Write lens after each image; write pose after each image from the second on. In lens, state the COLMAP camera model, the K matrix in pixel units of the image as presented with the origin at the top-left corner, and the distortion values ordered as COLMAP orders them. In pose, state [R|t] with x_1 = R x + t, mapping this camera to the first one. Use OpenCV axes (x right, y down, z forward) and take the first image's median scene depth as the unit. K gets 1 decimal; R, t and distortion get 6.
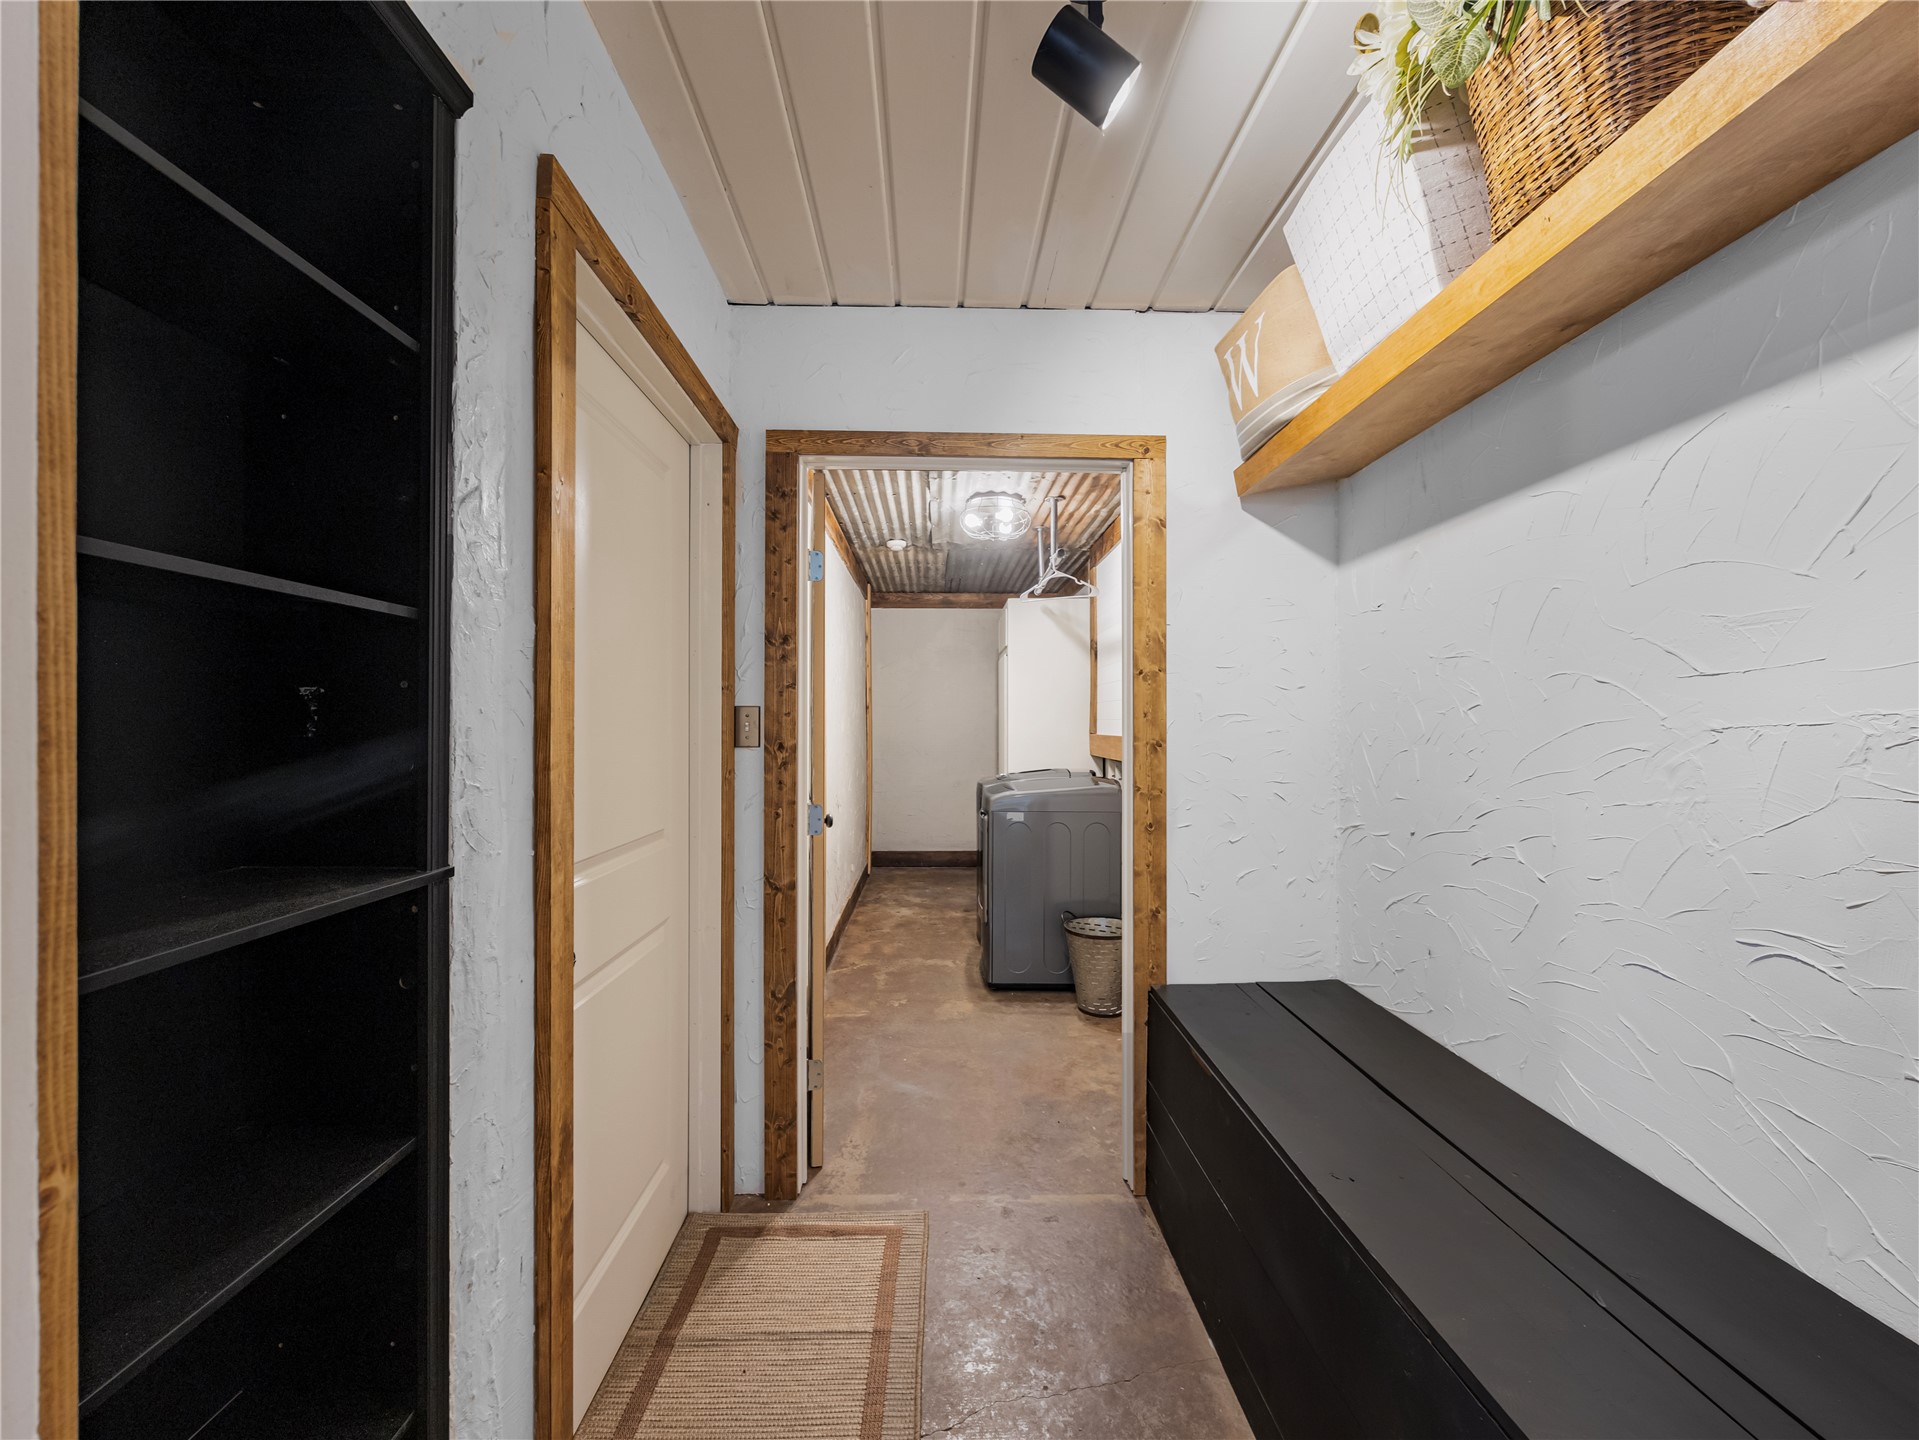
lens RADIAL K [[783.9, 0, 963.1], [0, 783.9, 715.7], [0, 0, 1]] dist [-0.000497, -0.000062]
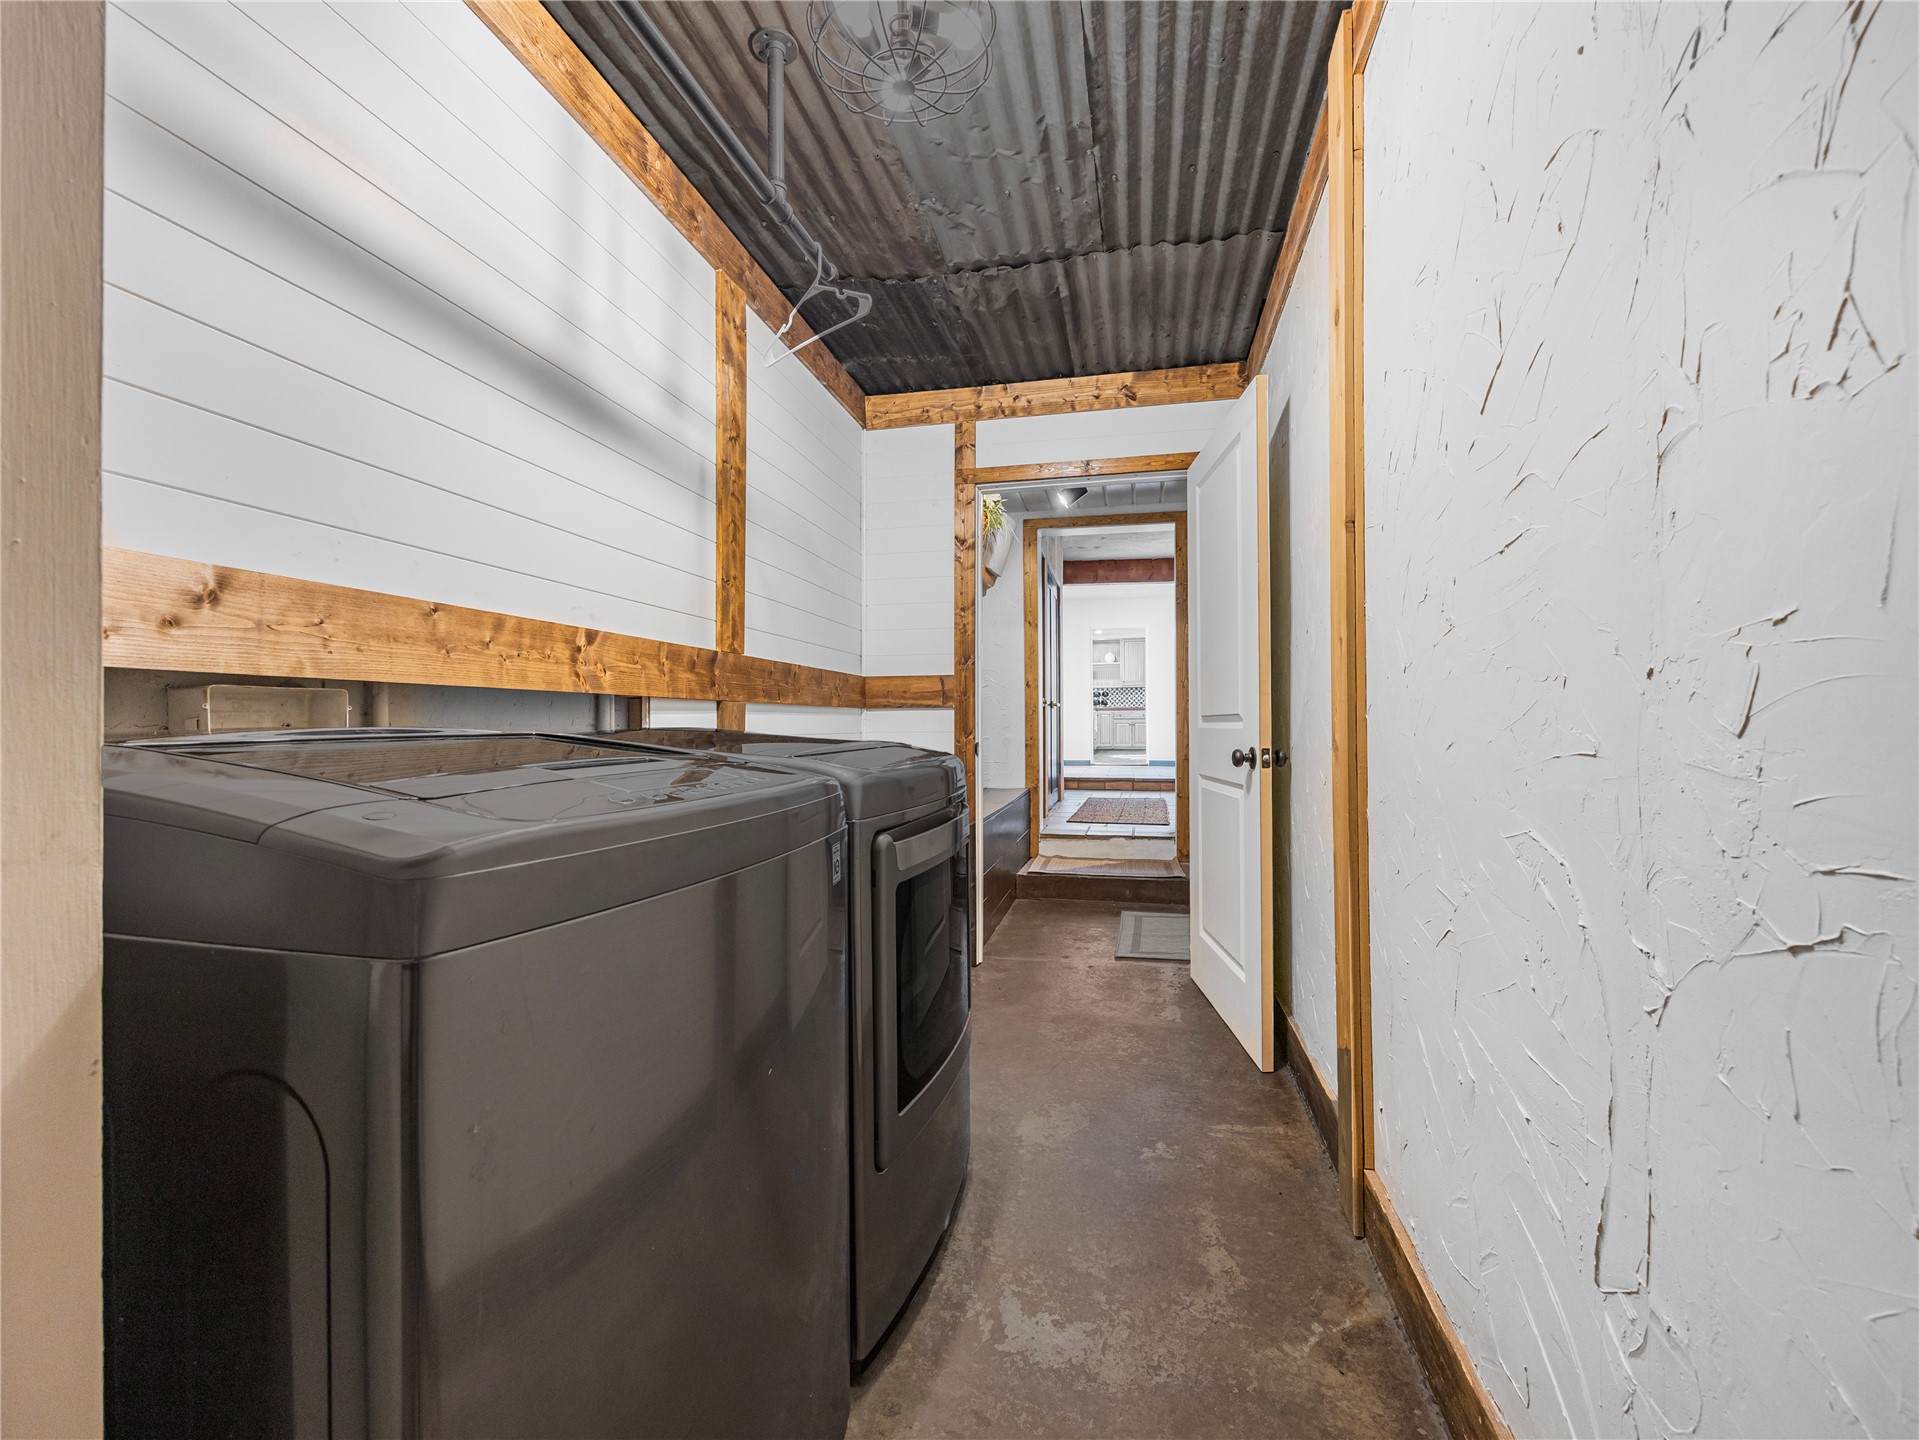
lens RADIAL K [[783.9, 0, 963.1], [0, 783.9, 715.7], [0, 0, 1]] dist [-0.000497, -0.000062]
pose [[-0.966572, 0.007008, 0.256301, -0.088405], [0.003922, 0.999914, -0.012550, 0.082506], [-0.256367, -0.011125, -0.966516, 1.448135]]
